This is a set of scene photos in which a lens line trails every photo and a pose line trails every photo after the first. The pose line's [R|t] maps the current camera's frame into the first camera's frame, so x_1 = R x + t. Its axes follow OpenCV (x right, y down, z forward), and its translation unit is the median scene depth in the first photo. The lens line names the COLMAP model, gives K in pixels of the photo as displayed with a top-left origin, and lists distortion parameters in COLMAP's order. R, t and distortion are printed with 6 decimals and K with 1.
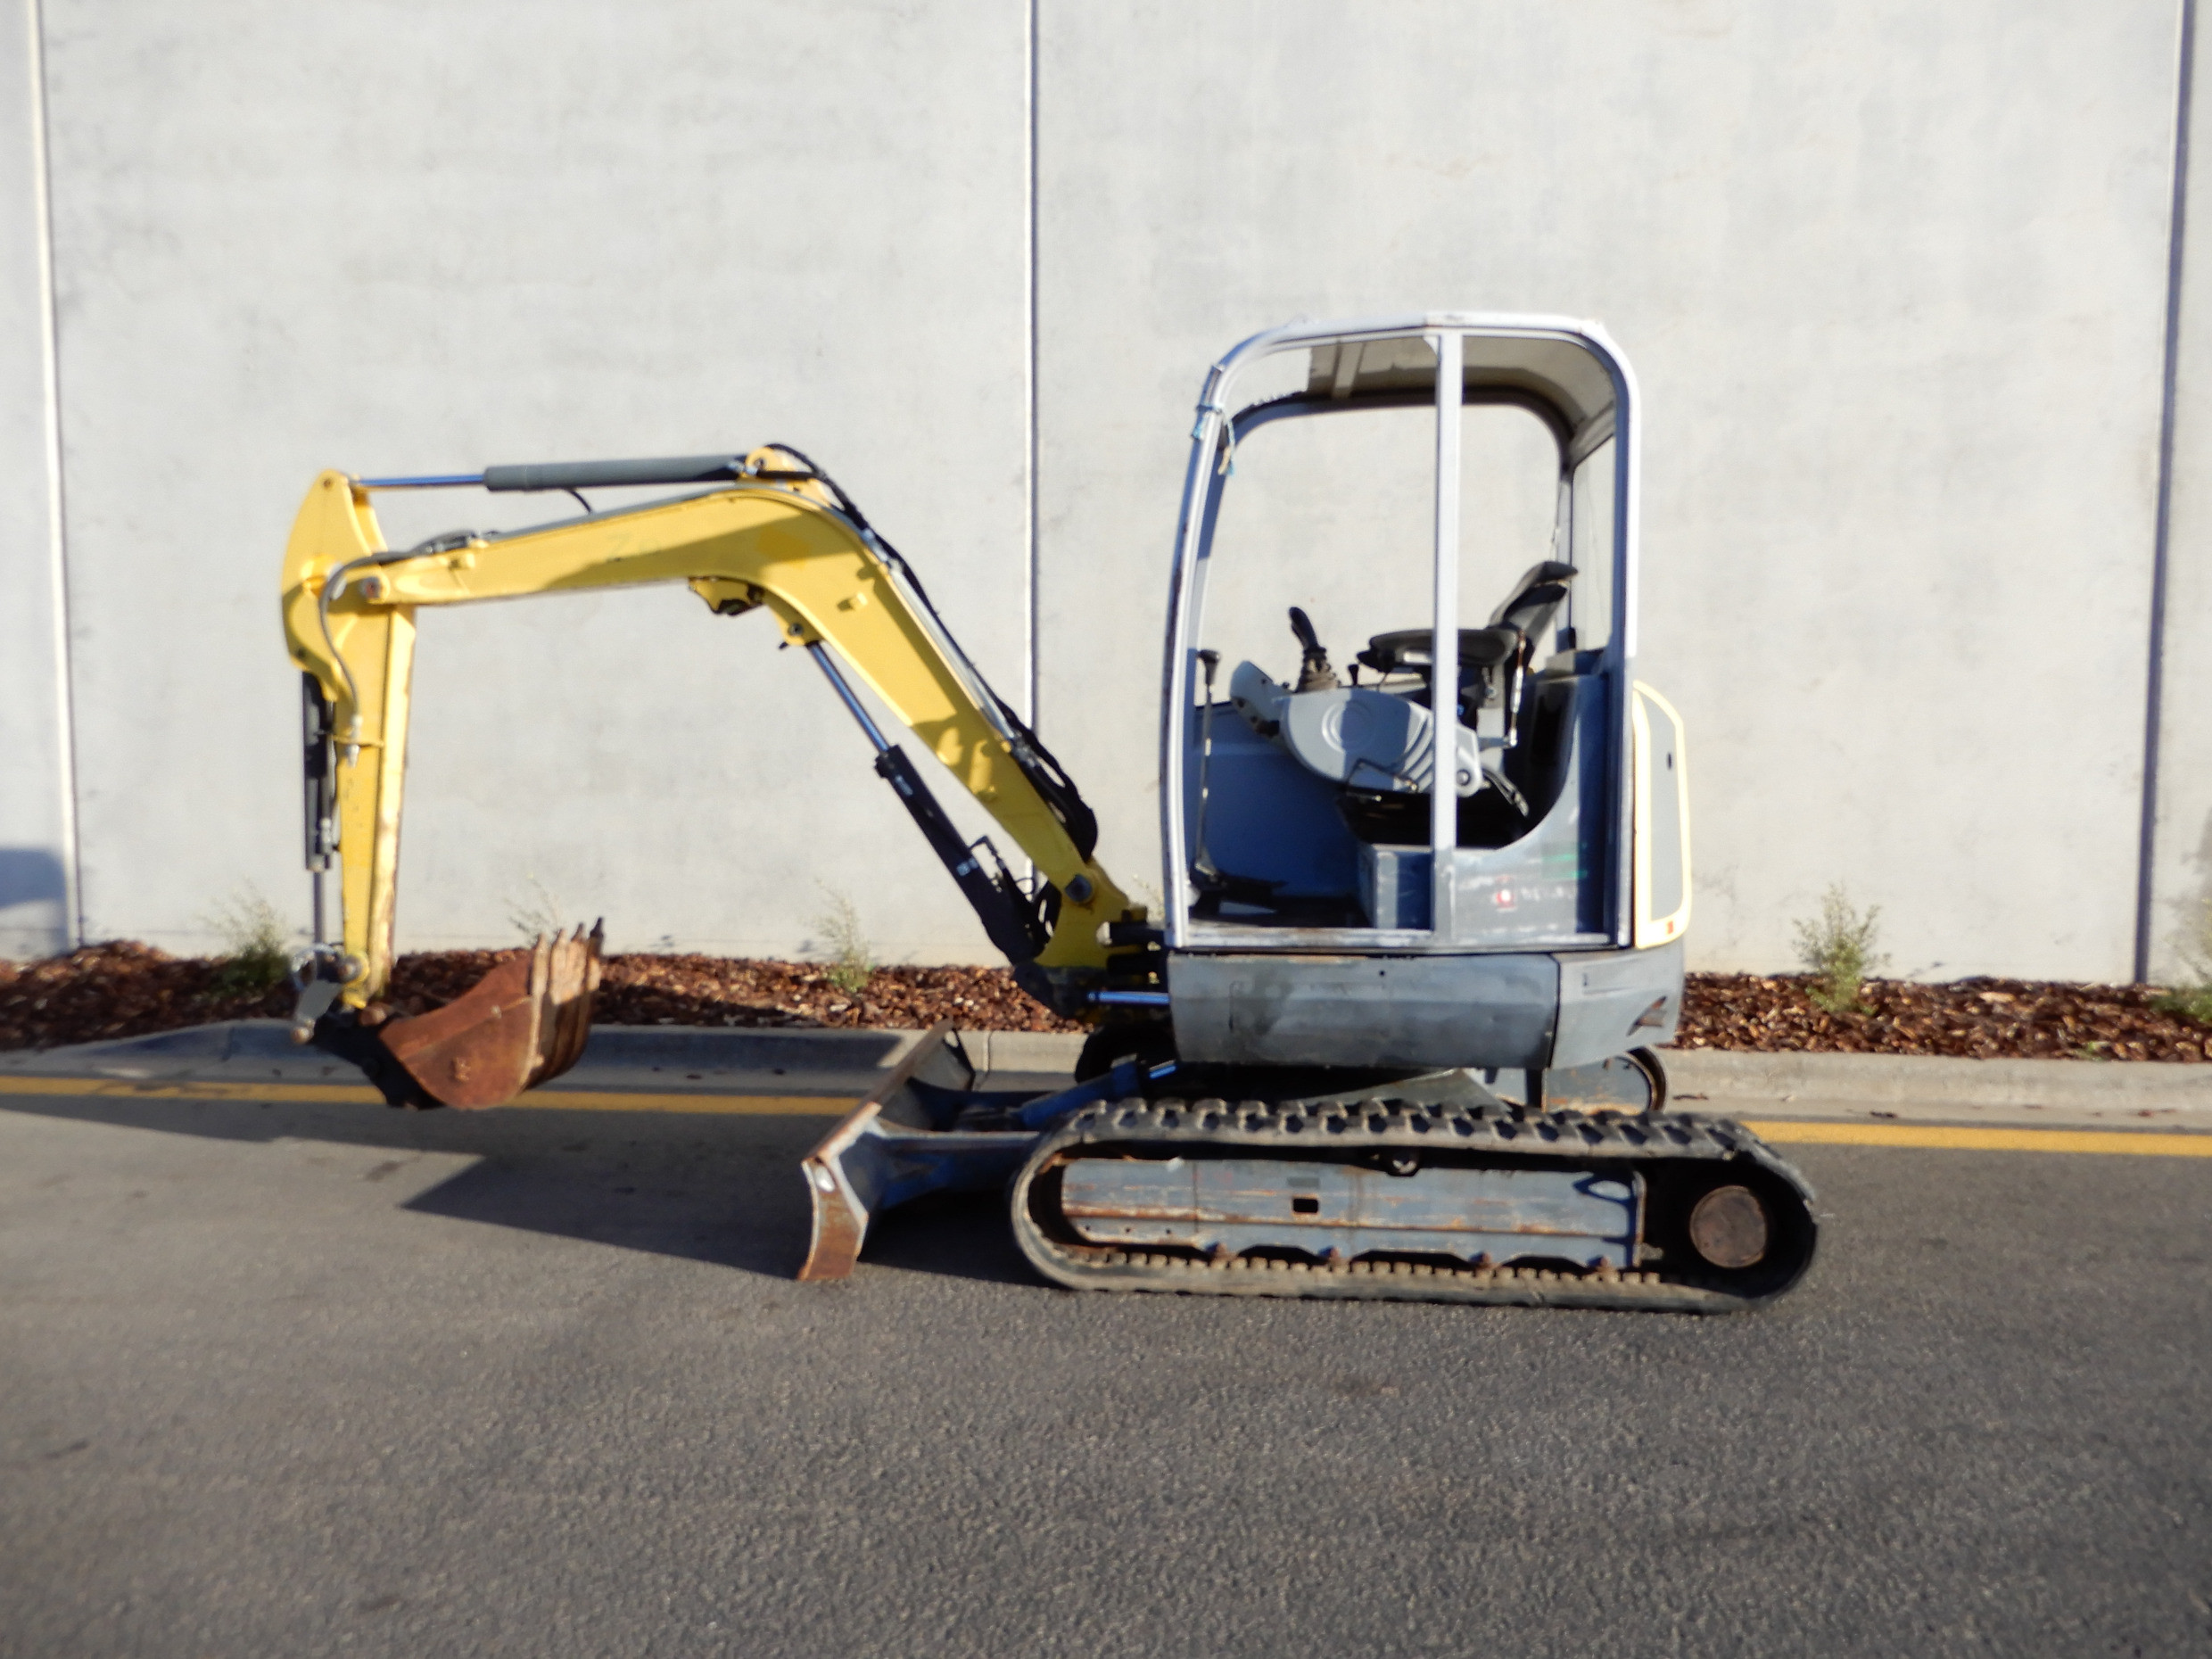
lens RADIAL K [[1574.2, 0, 1094.2], [0, 1574.2, 816.3], [0, 0, 1]] dist [-0.005690, 0.004882]
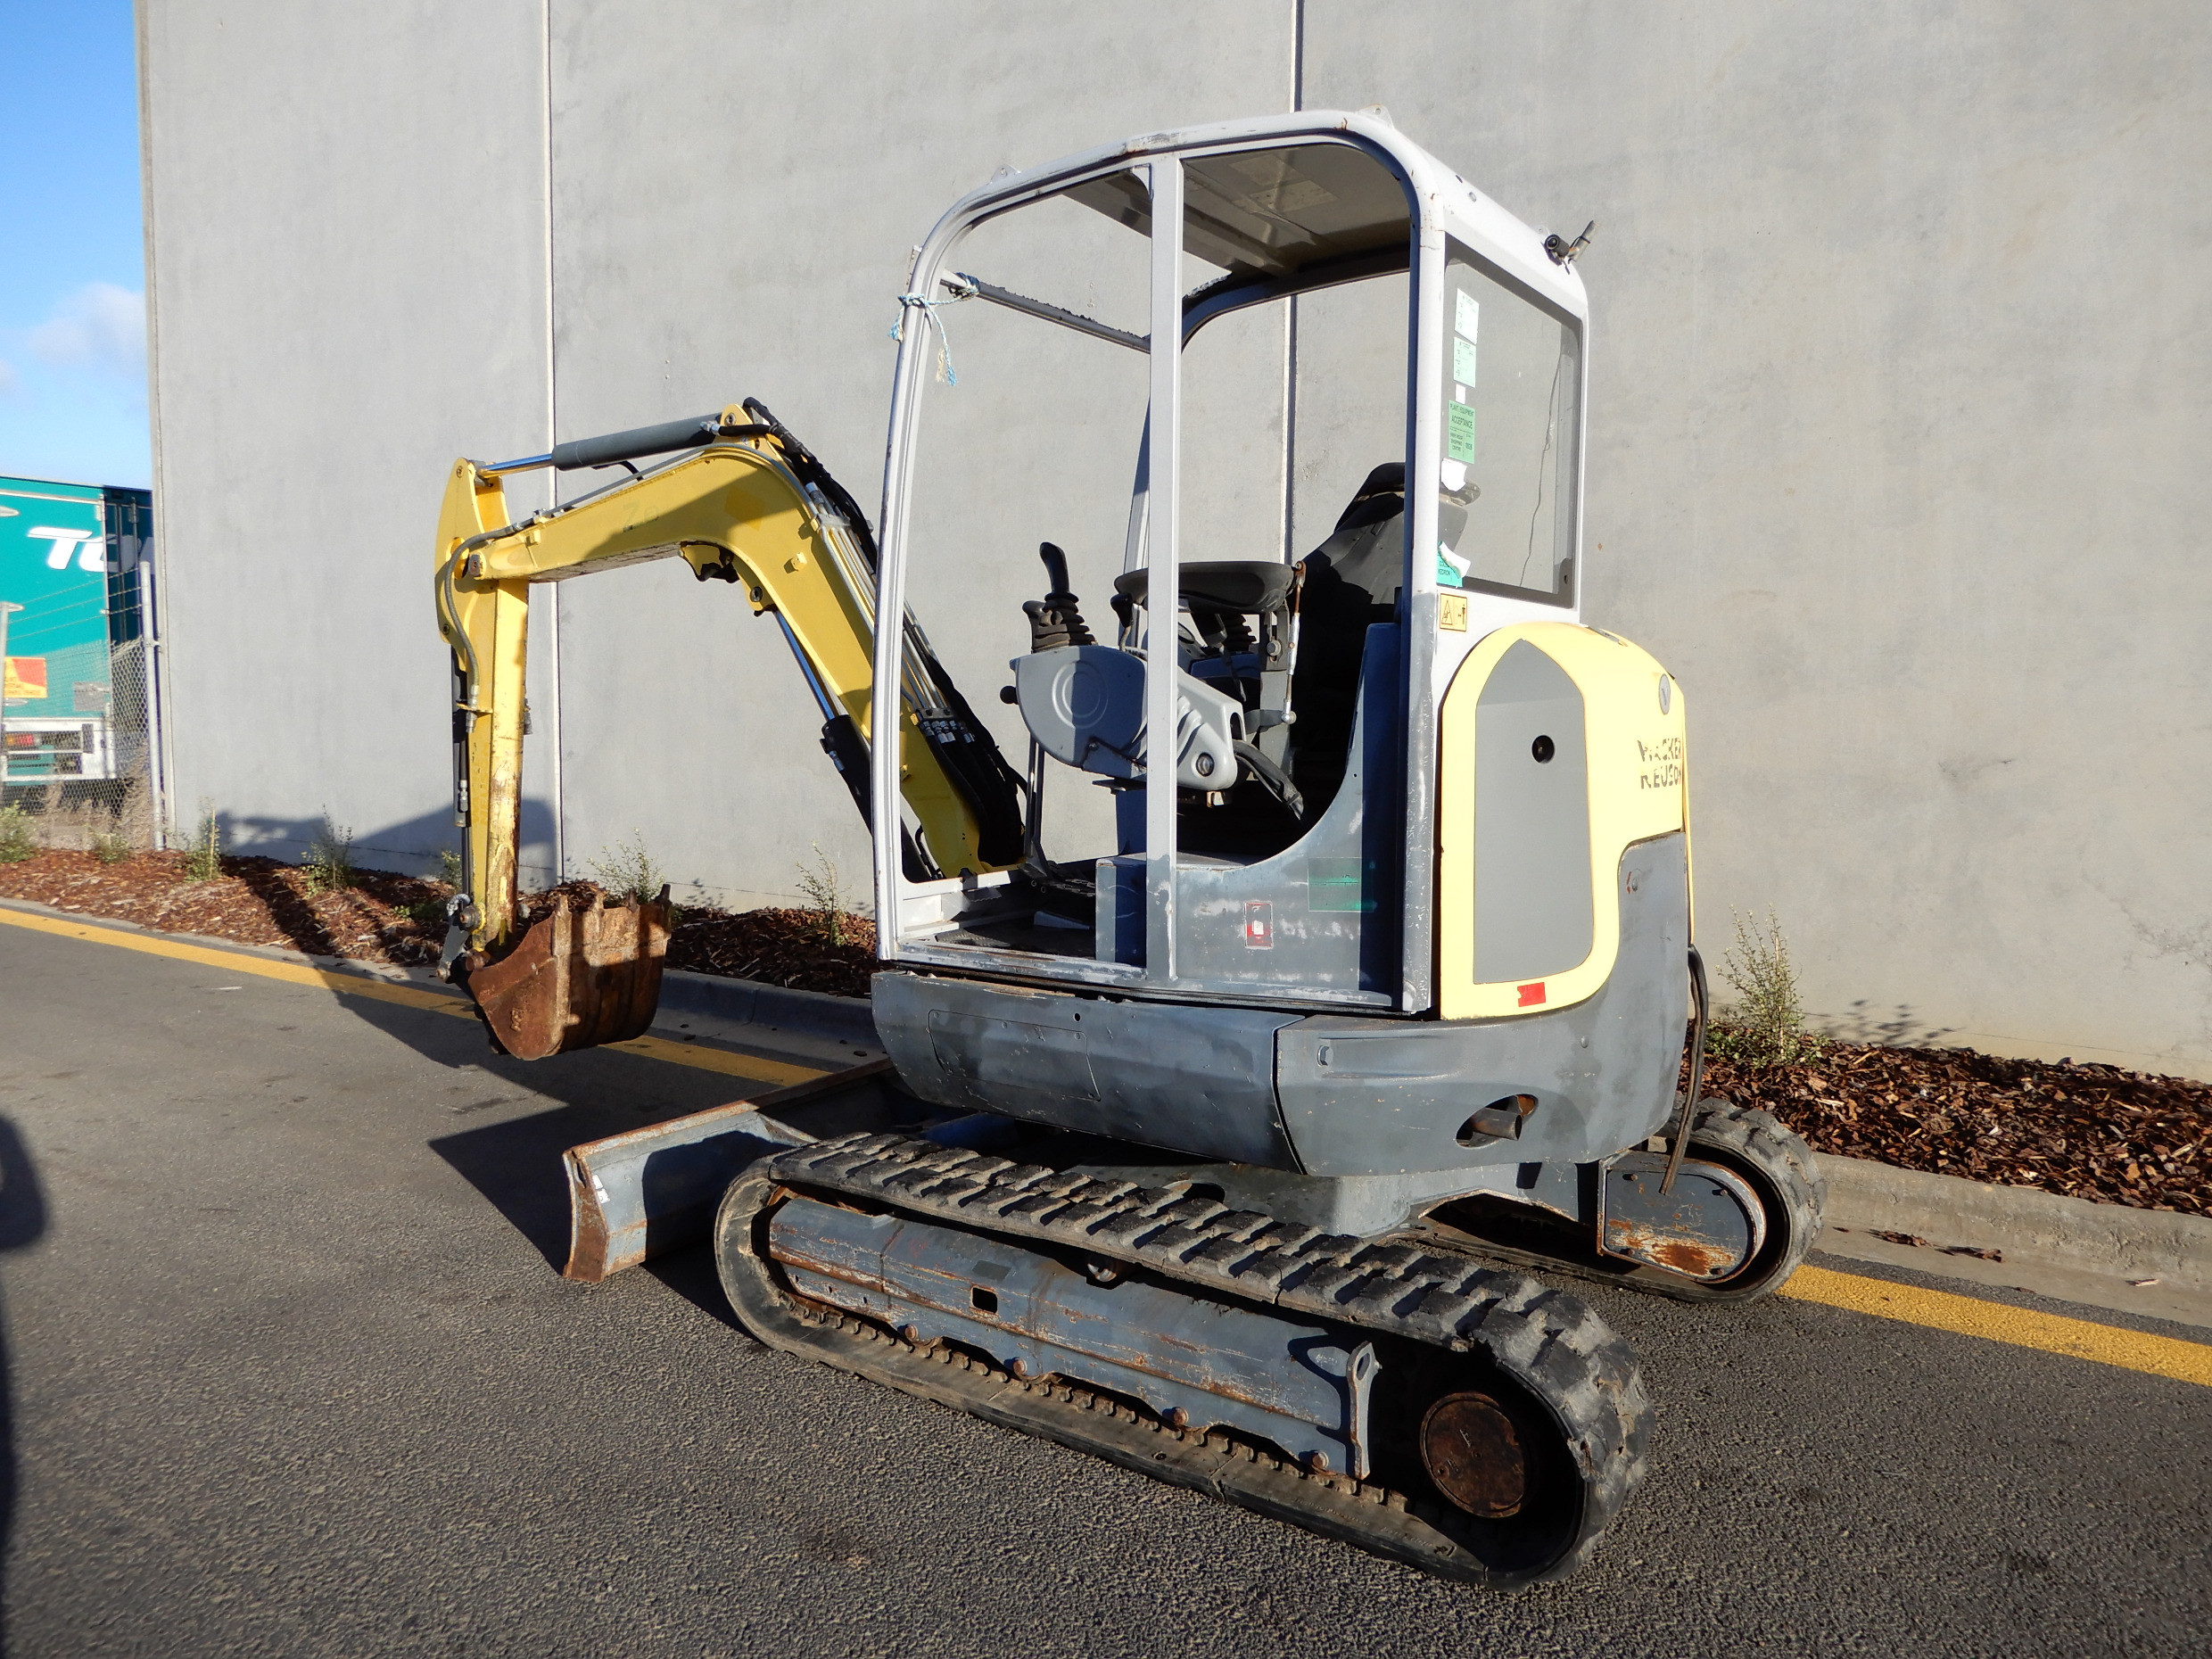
lens RADIAL K [[1577.4, 0, 1105.7], [0, 1577.4, 815.7], [0, 0, 1]] dist [-0.002870, -0.000784]
pose [[0.874728, 0.040531, -0.482916, 0.500141], [-0.036398, 0.999177, 0.017931, -0.010960], [0.483245, 0.001892, 0.875483, 0.298835]]
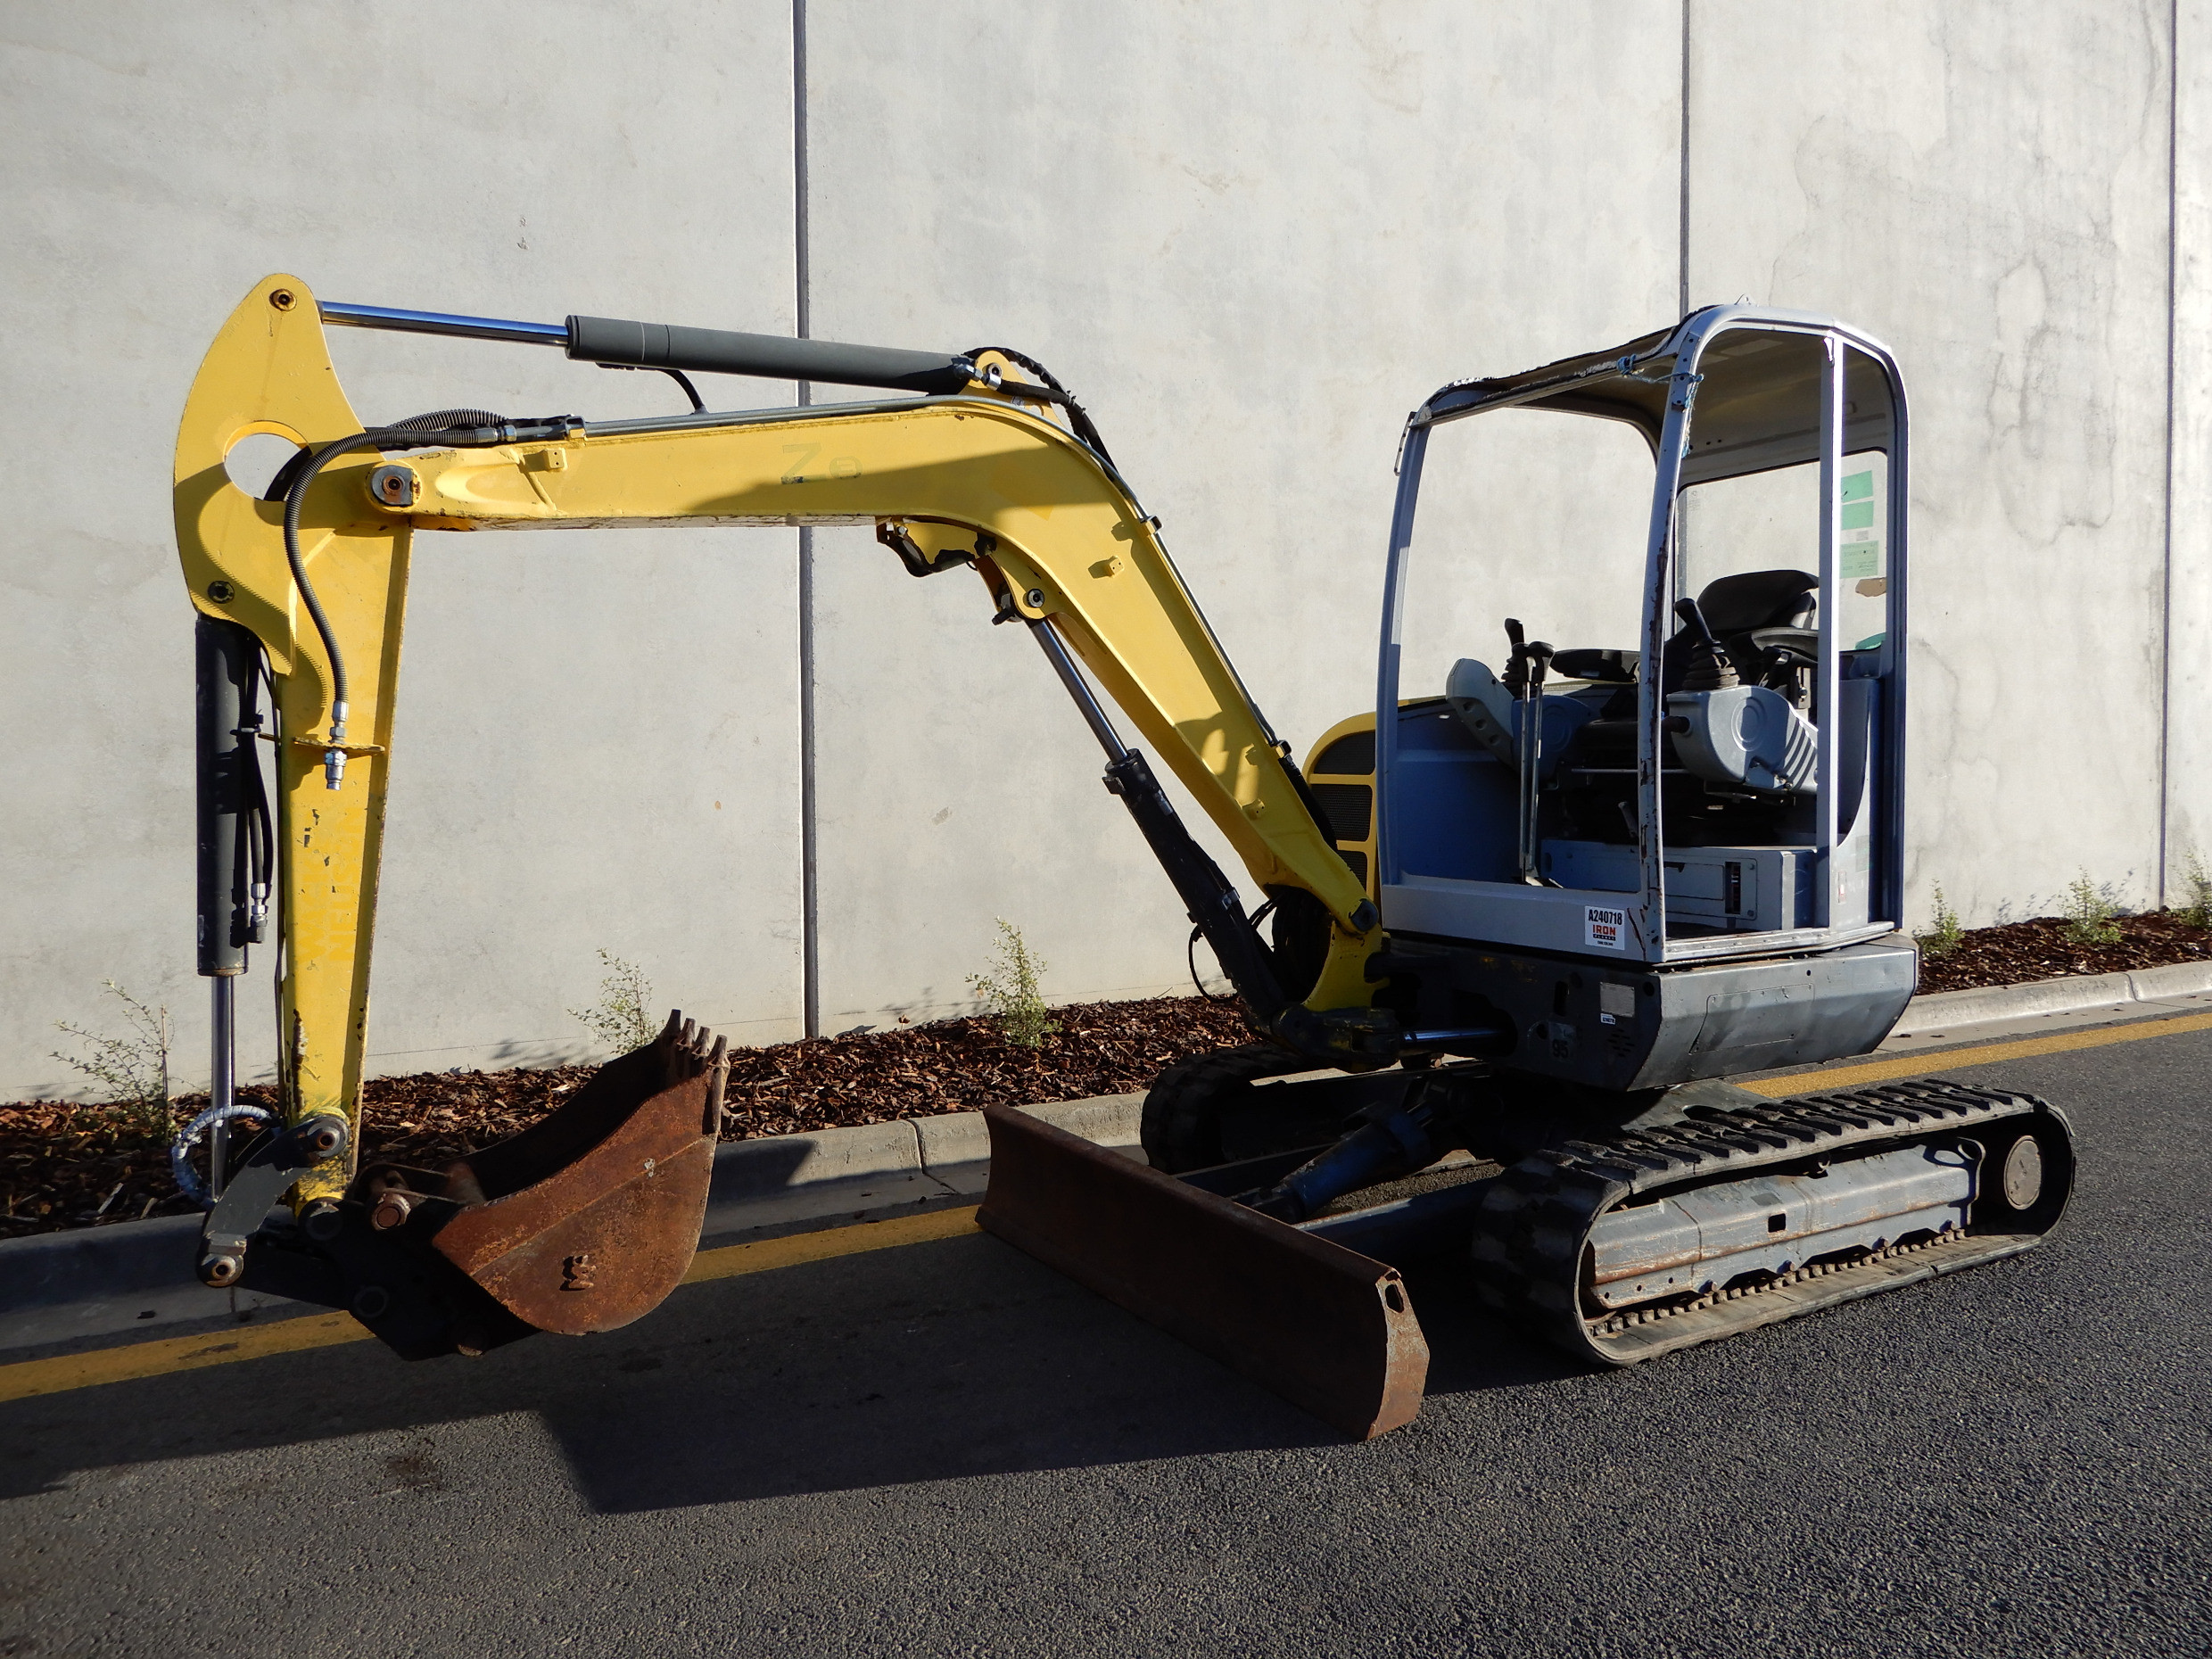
lens RADIAL K [[1577.4, 0, 1105.7], [0, 1577.4, 815.7], [0, 0, 1]] dist [-0.002870, -0.000784]
pose [[0.803846, -0.022659, 0.594406, -0.674719], [0.041346, 0.998986, -0.017833, 0.000731], [-0.593399, 0.038911, 0.803968, 0.412874]]
